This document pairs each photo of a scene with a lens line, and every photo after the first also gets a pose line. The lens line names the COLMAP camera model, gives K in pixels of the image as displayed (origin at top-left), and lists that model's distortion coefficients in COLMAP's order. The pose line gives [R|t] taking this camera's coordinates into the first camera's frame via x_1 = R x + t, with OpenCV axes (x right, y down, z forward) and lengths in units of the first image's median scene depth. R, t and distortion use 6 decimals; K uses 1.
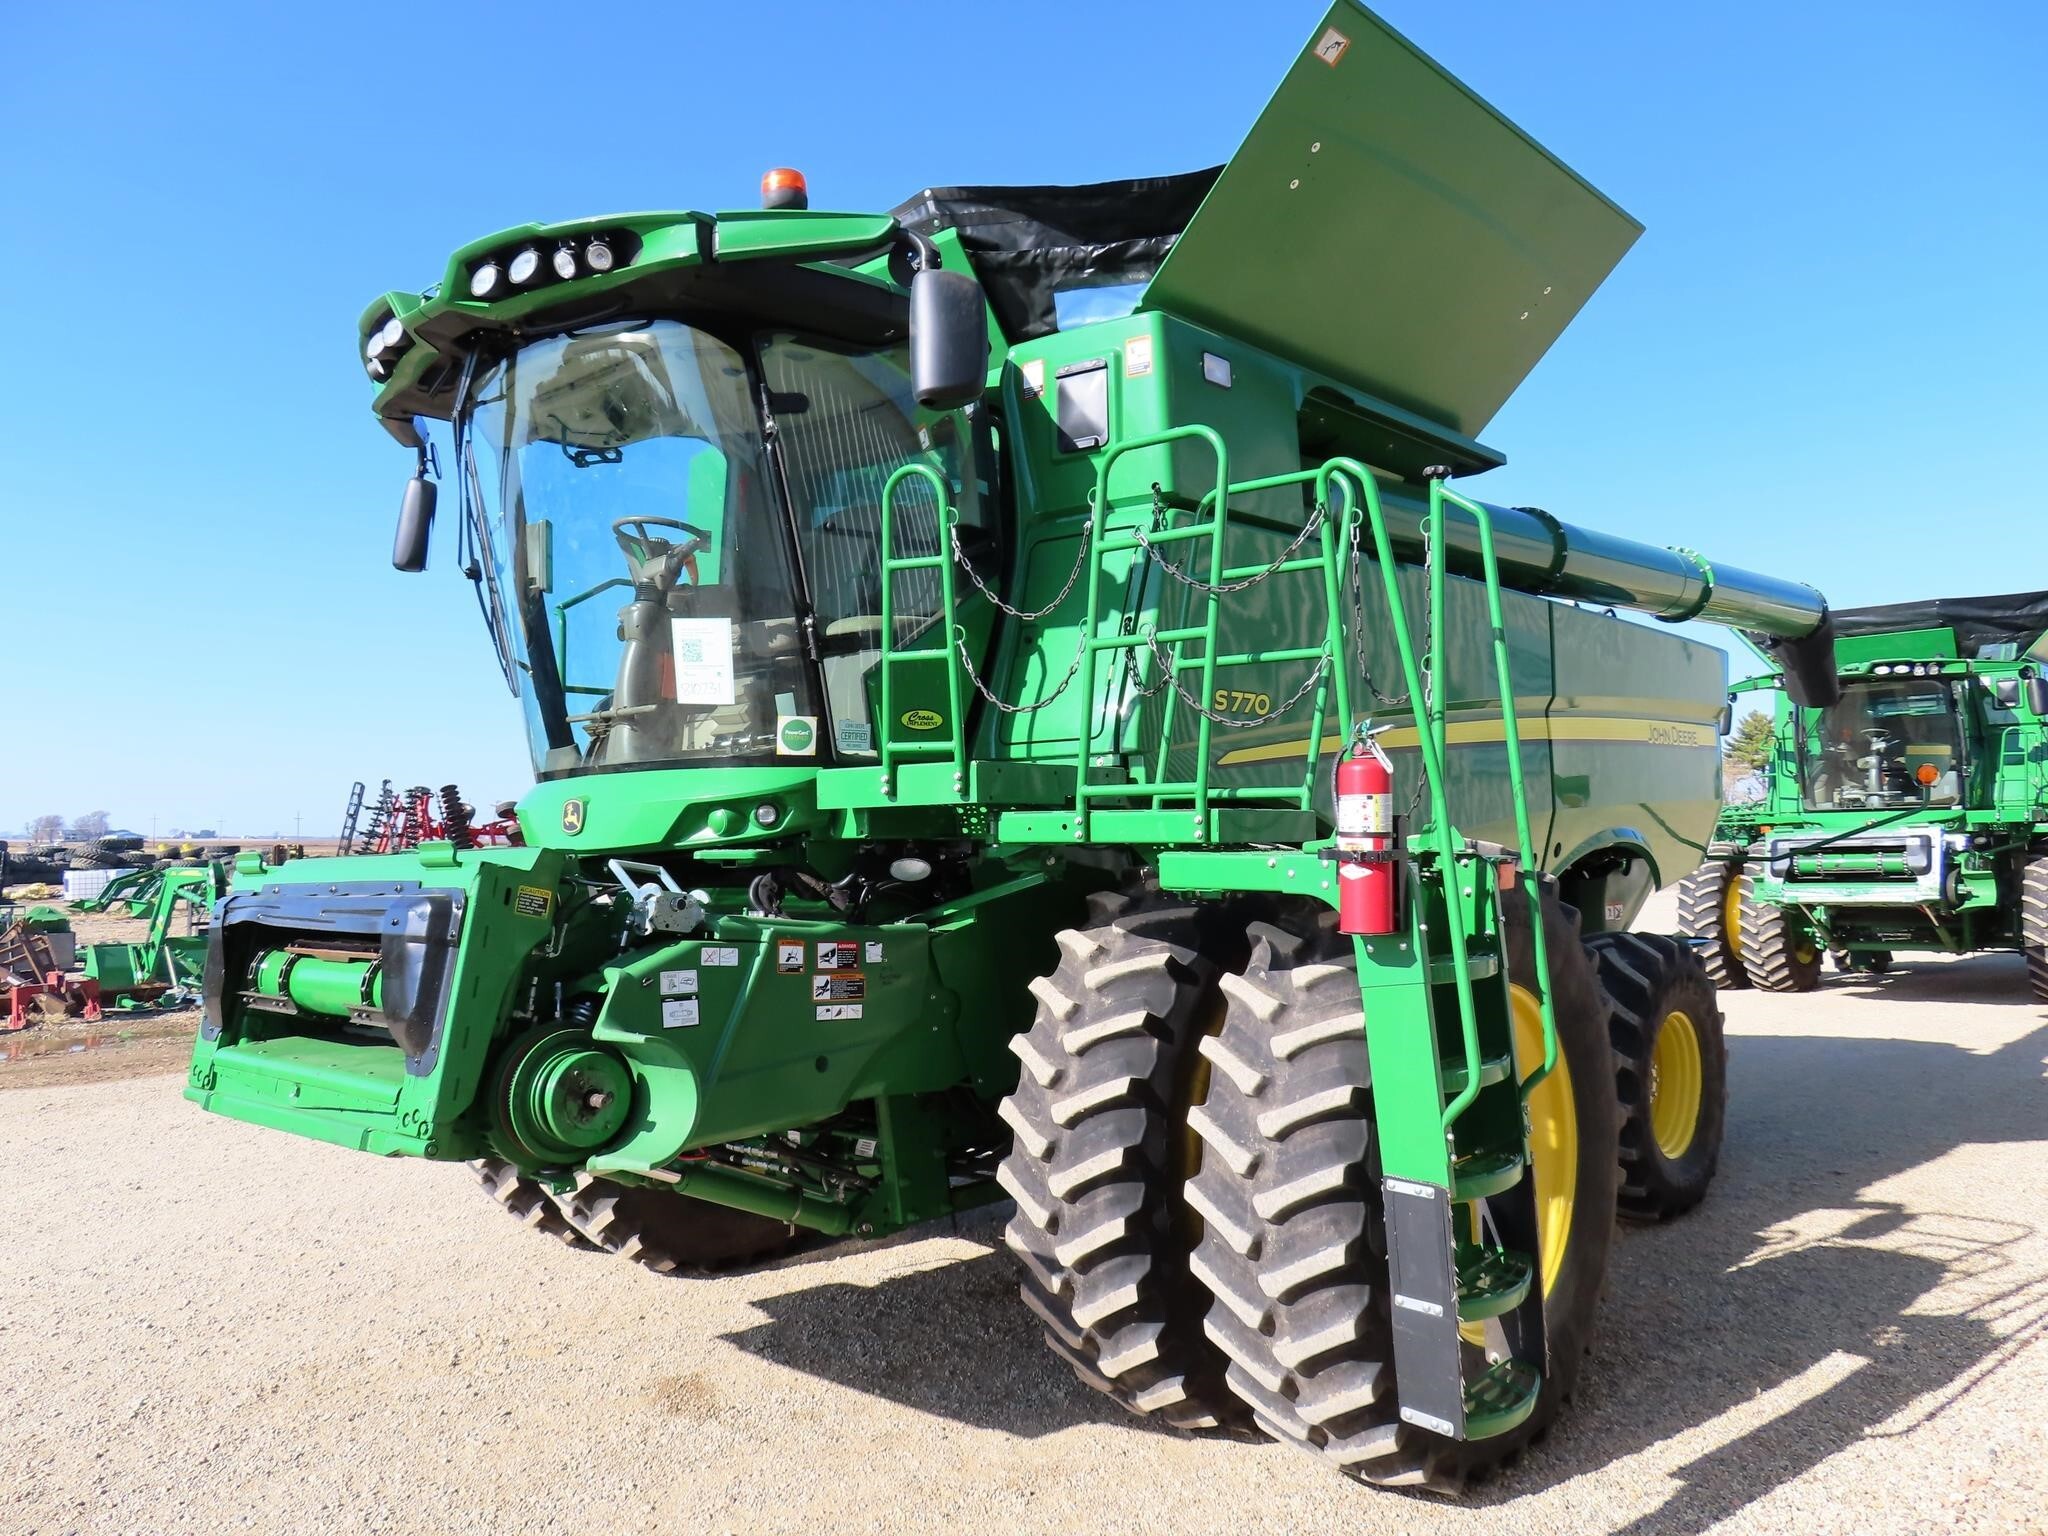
lens RADIAL K [[1535.8, 0, 1024.0], [0, 1535.8, 768.0], [0, 0, 1]] dist [-0.023578, -0.001440]
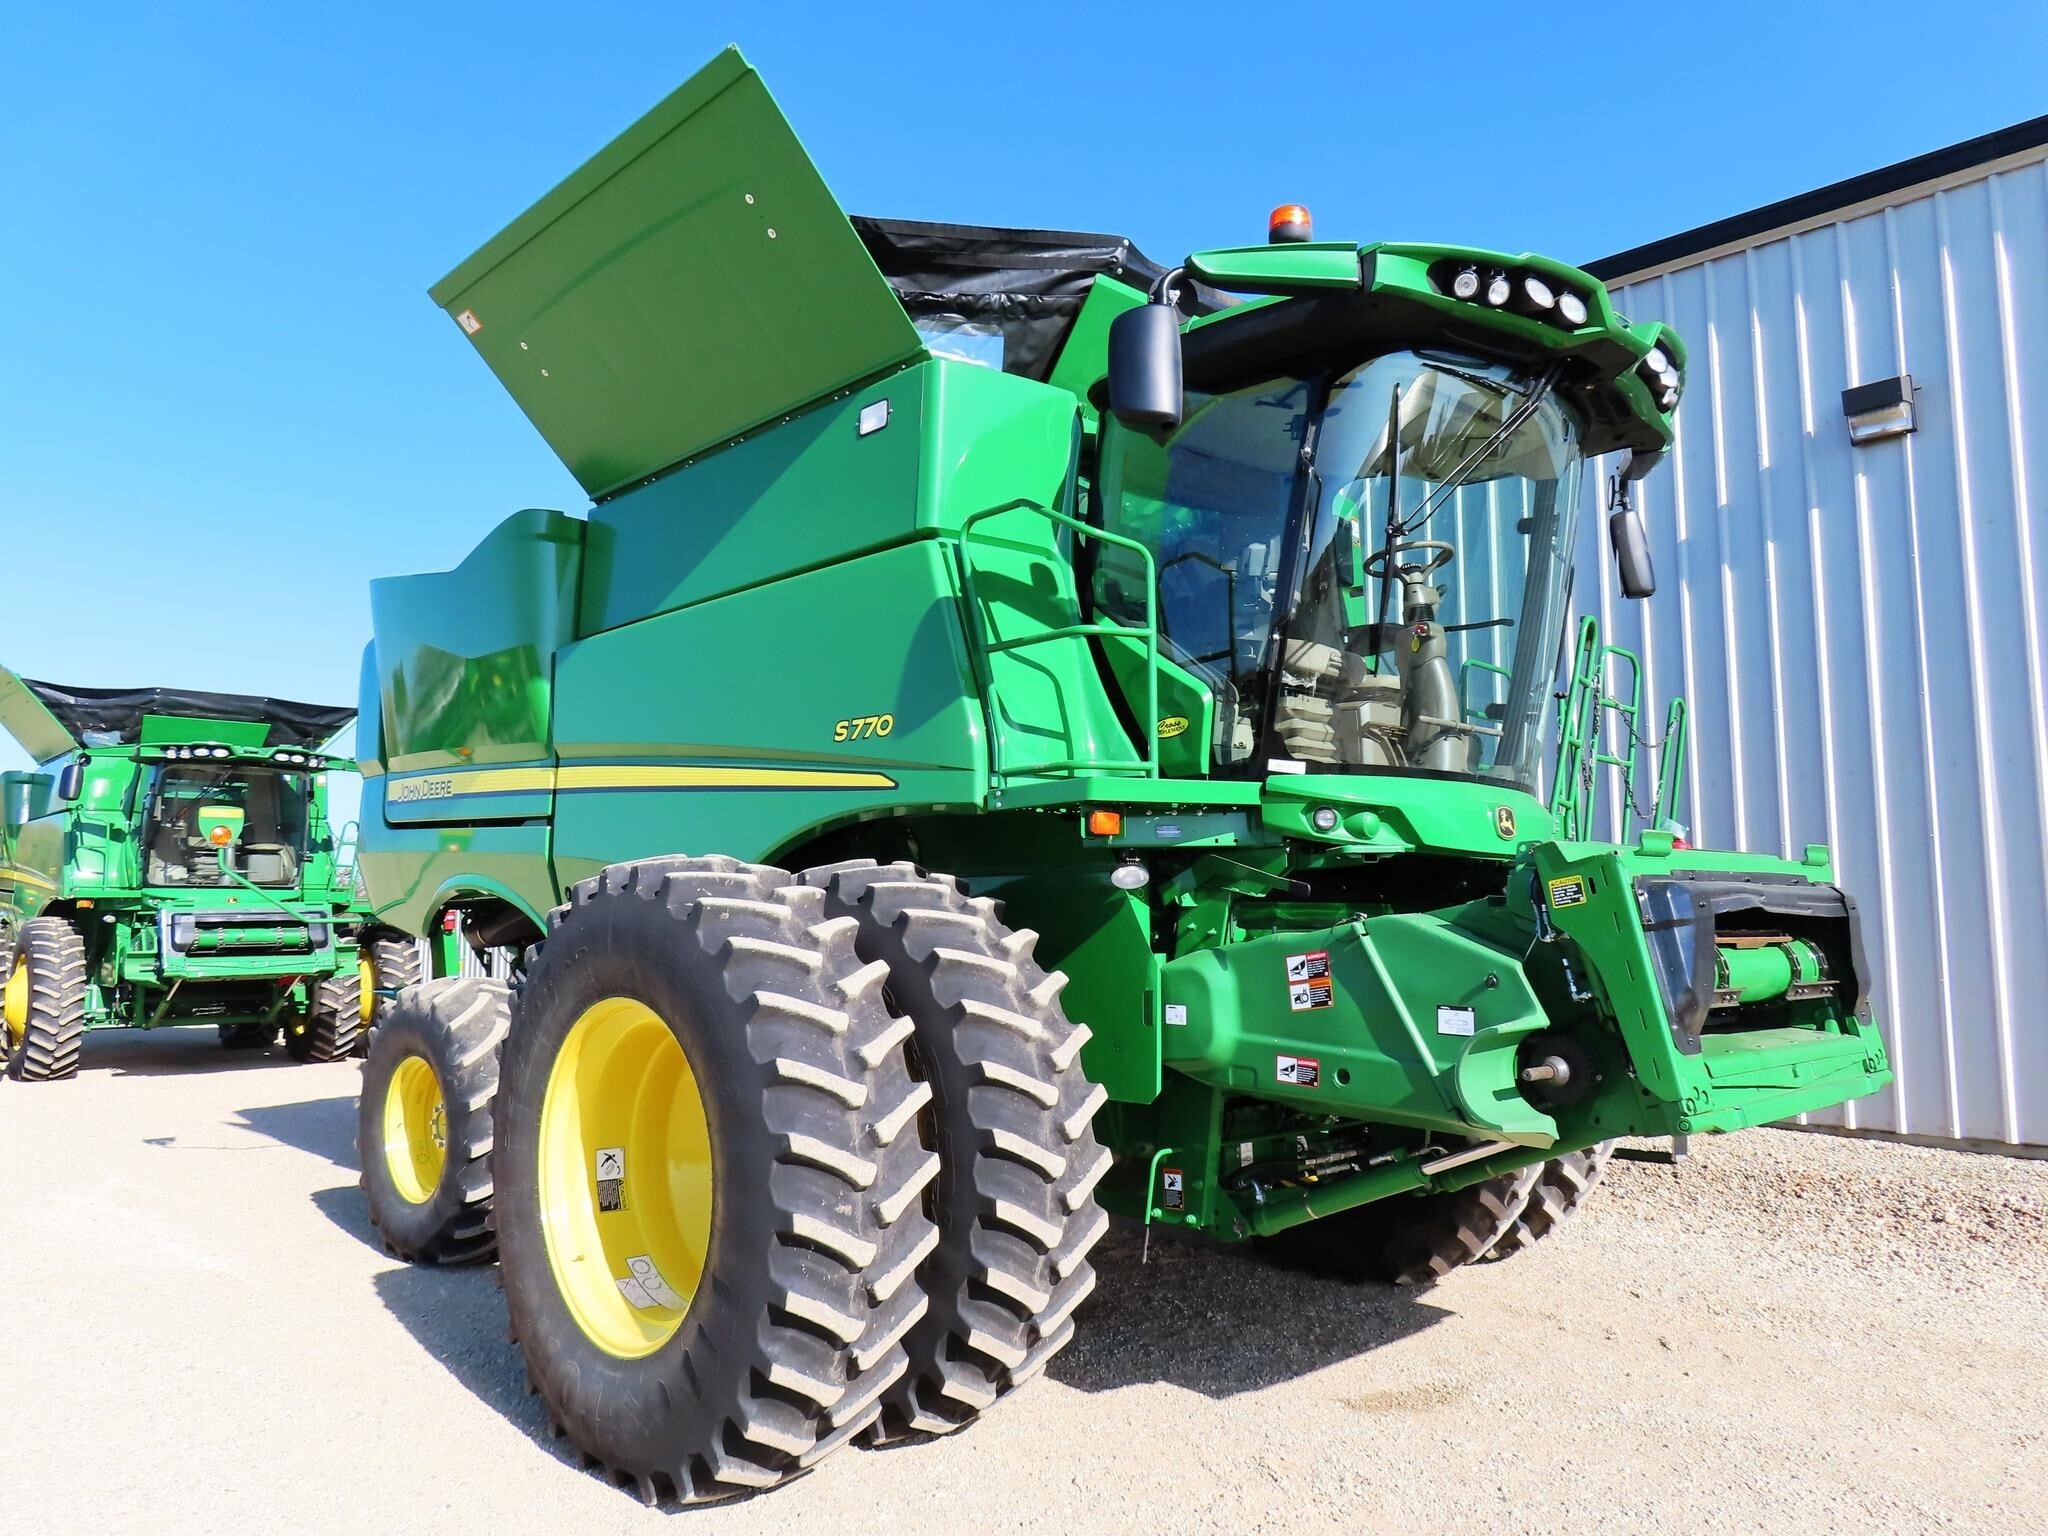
lens RADIAL K [[1464.4, 0, 1019.9], [0, 1464.4, 768.7], [0, 0, 1]] dist [-0.003686, -0.002618]
pose [[0.077180, 0.118271, 0.989977, -1.347054], [-0.045011, 0.992340, -0.115044, 0.126406], [-0.996001, -0.035681, 0.081912, 1.278710]]
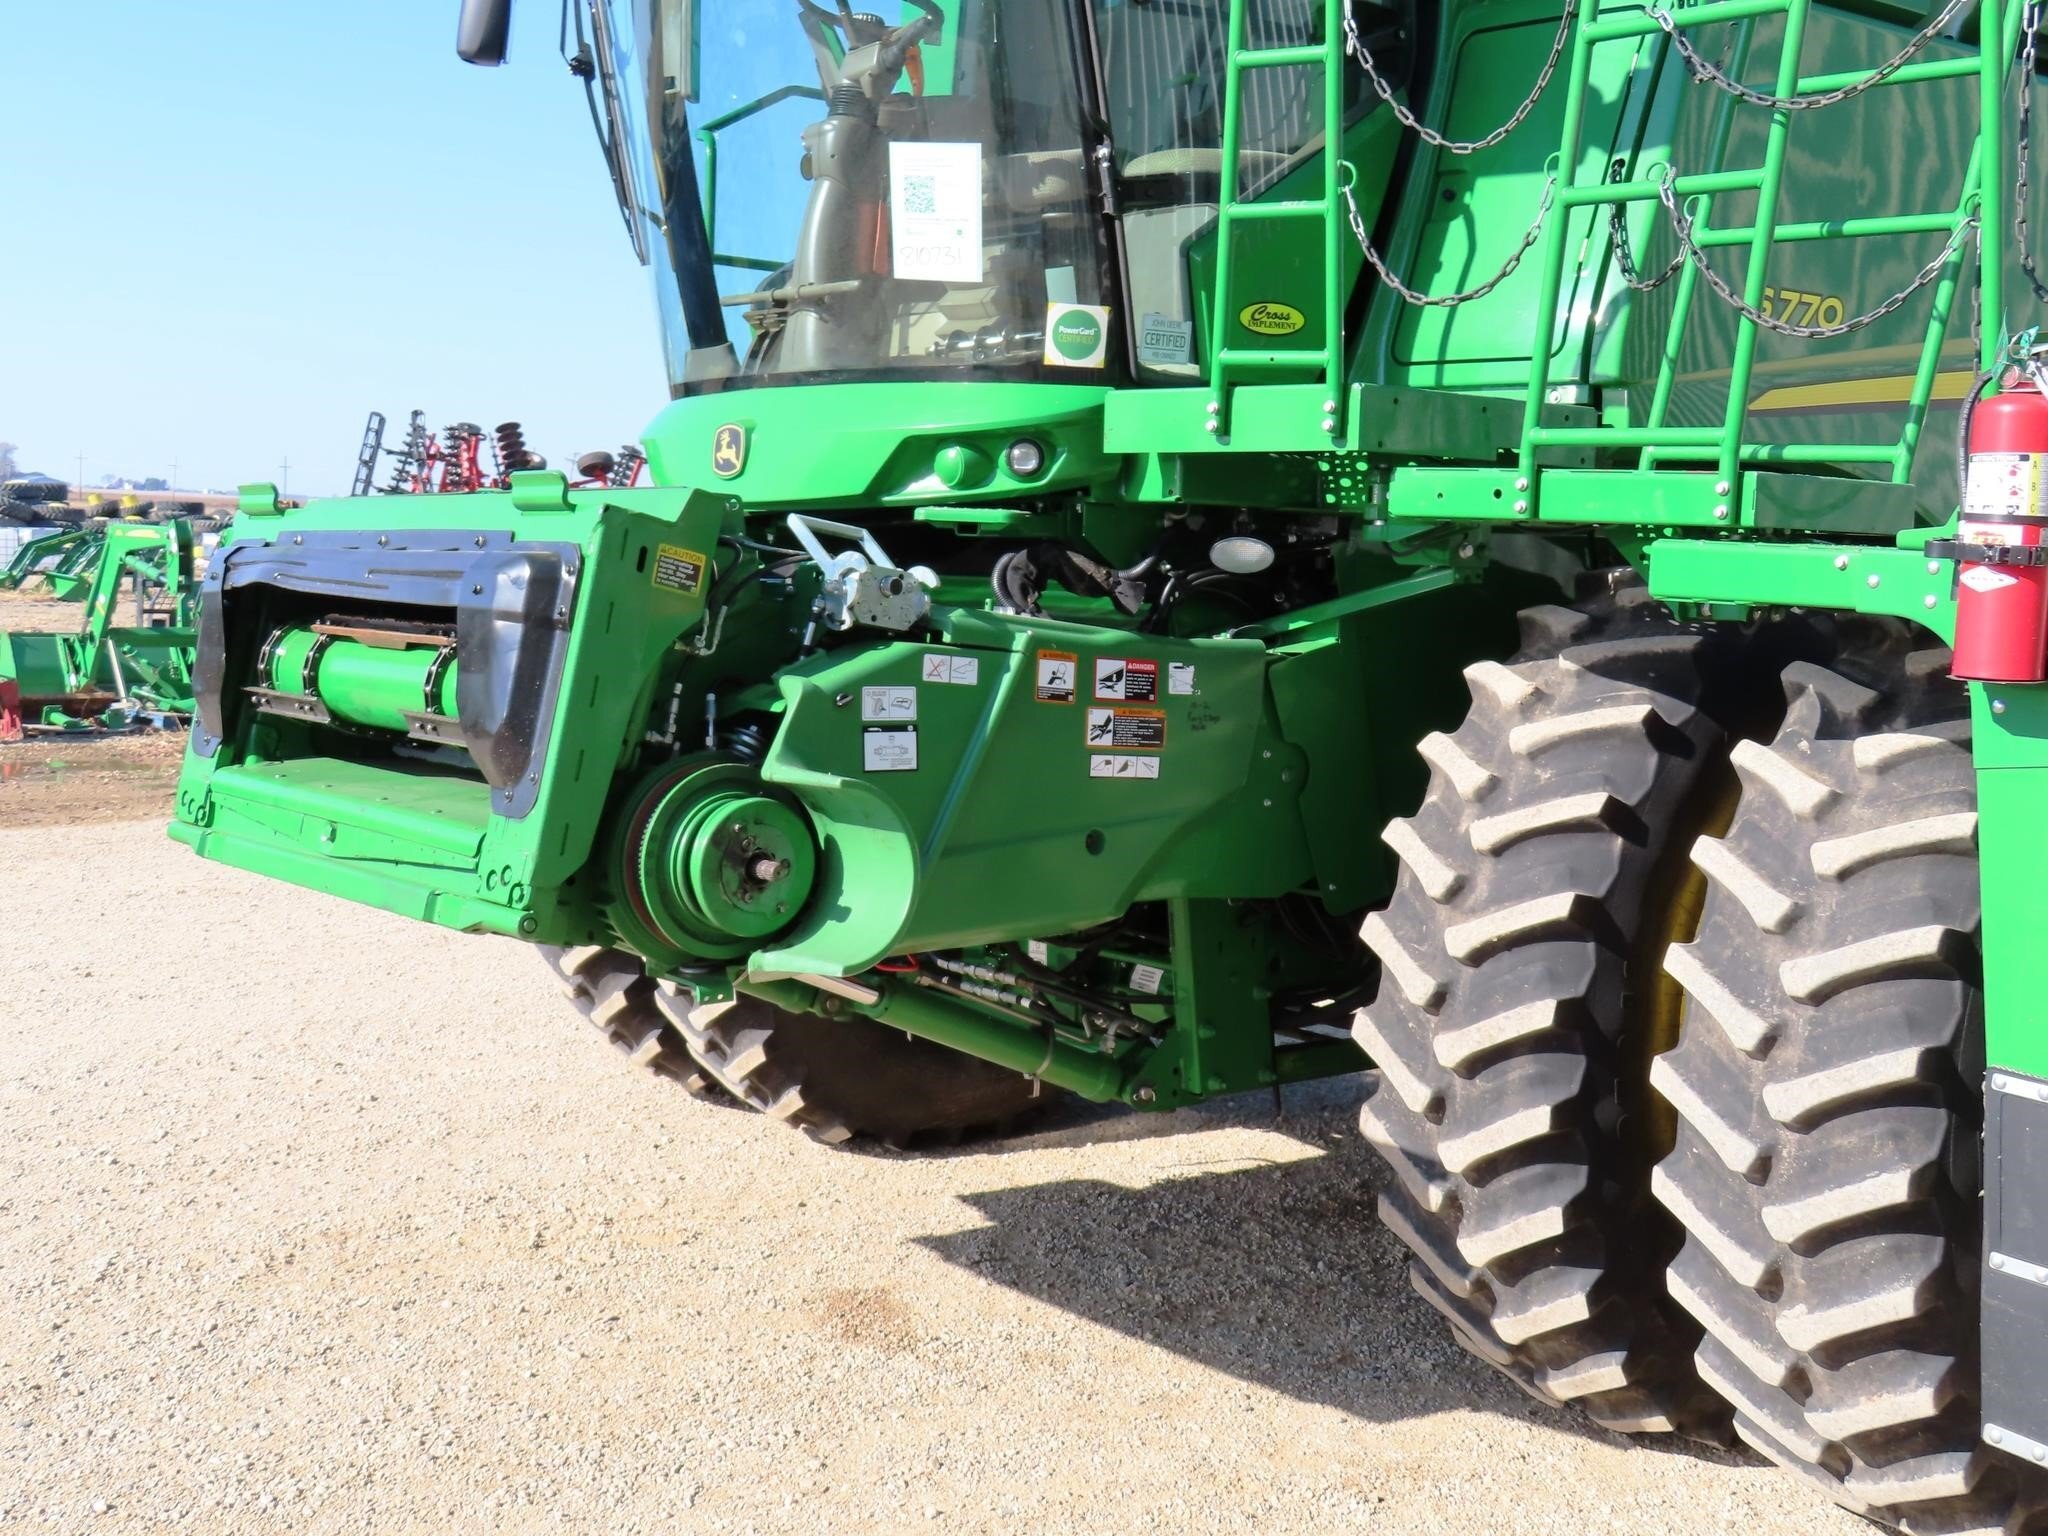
lens RADIAL K [[2397.9, 0, 1031.0], [0, 2397.9, 760.6], [0, 0, 1]] dist [0.019686, -0.019734]
pose [[0.988669, 0.059393, -0.137866, -0.018523], [-0.039929, 0.989363, 0.139878, 0.015055], [0.144707, -0.132788, 0.980524, -0.004772]]
